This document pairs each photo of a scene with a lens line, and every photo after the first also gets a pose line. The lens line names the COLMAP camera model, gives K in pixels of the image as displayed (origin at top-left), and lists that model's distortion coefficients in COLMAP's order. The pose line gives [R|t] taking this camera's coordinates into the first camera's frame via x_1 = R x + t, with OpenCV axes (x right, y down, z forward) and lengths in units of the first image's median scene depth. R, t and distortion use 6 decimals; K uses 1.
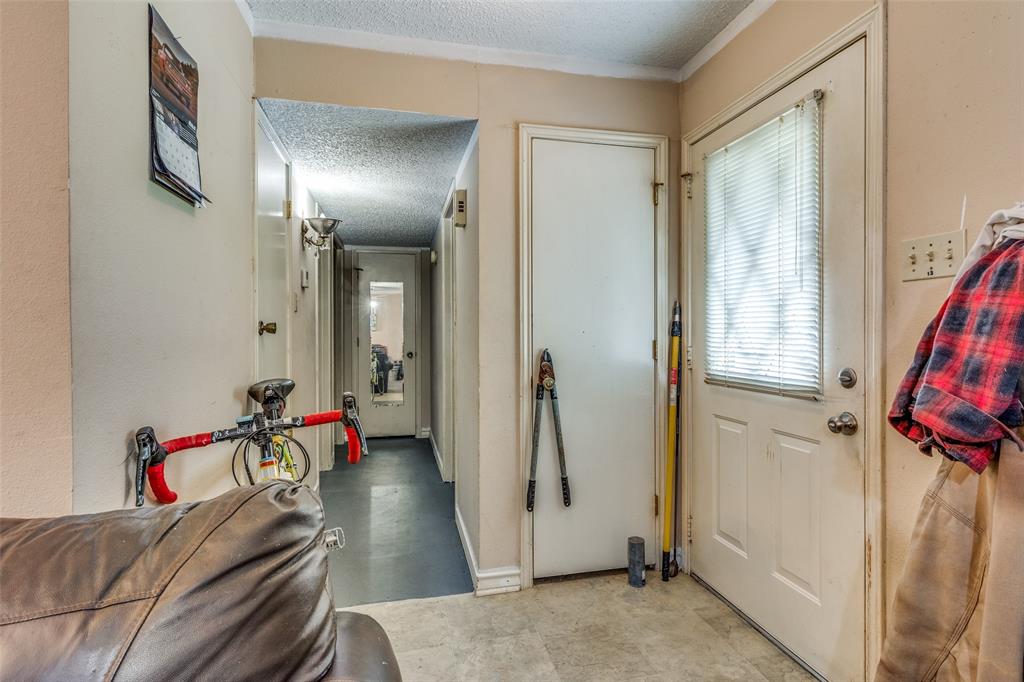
lens RADIAL K [[506.5, 0, 521.4], [0, 506.5, 336.7], [0, 0, 1]] dist [-0.014620, -0.000233]
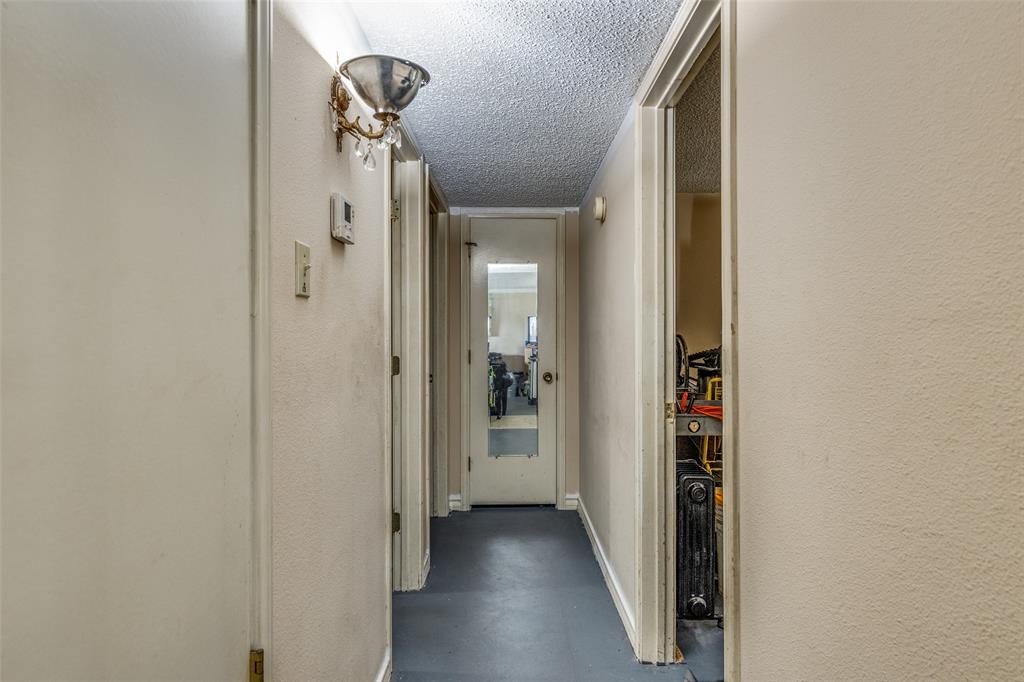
lens RADIAL K [[506.5, 0, 512.4], [0, 506.5, 339.2], [0, 0, 1]] dist [-0.014620, -0.000233]
pose [[0.972913, 0.002143, -0.231160, -0.118579], [-0.002992, 0.999990, -0.003325, -0.009690], [0.231151, 0.003926, 0.972910, 0.377357]]
